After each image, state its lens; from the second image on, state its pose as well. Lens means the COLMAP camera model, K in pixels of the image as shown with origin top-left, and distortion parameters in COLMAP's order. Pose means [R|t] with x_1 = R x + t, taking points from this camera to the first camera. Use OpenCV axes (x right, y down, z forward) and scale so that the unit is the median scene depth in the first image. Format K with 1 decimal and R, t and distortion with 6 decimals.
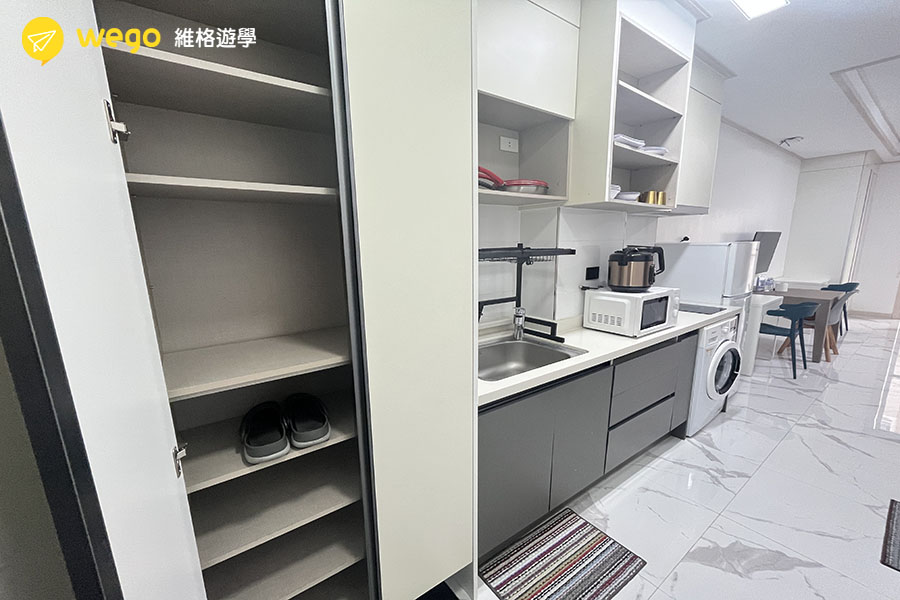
lens RADIAL K [[360.2, 0, 448.7], [0, 360.2, 318.0], [0, 0, 1]] dist [0.001287, 0.000173]
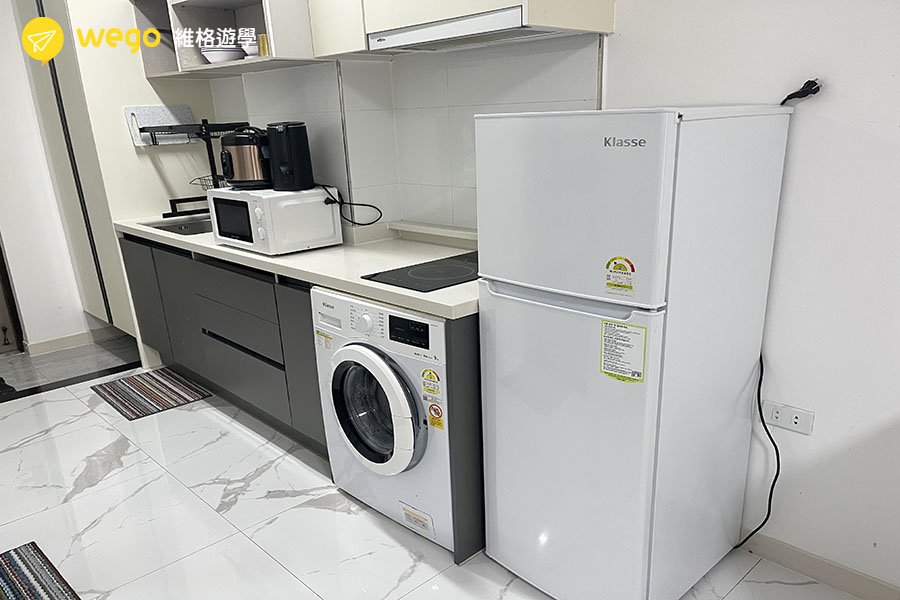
lens RADIAL K [[656.9, 0, 470.8], [0, 656.9, 347.8], [0, 0, 1]] dist [0.000911, -0.004415]
pose [[0.167396, 0.330537, -0.928829, 1.860338], [-0.181581, 0.936342, 0.300486, -0.241285], [0.969024, 0.118358, 0.216759, 1.140344]]
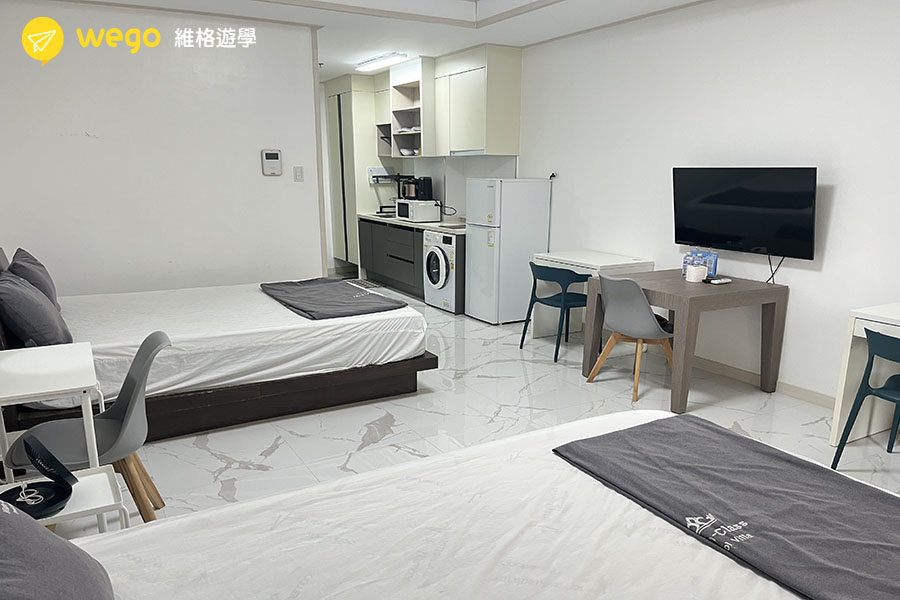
lens RADIAL K [[679.3, 0, 451.0], [0, 679.3, 331.6], [0, 0, 1]] dist [0.004450, -0.000025]
pose [[-0.122314, 0.241469, -0.962669, 4.121968], [-0.212670, 0.941046, 0.263066, -0.405951], [0.969438, 0.236908, -0.063750, 1.569116]]
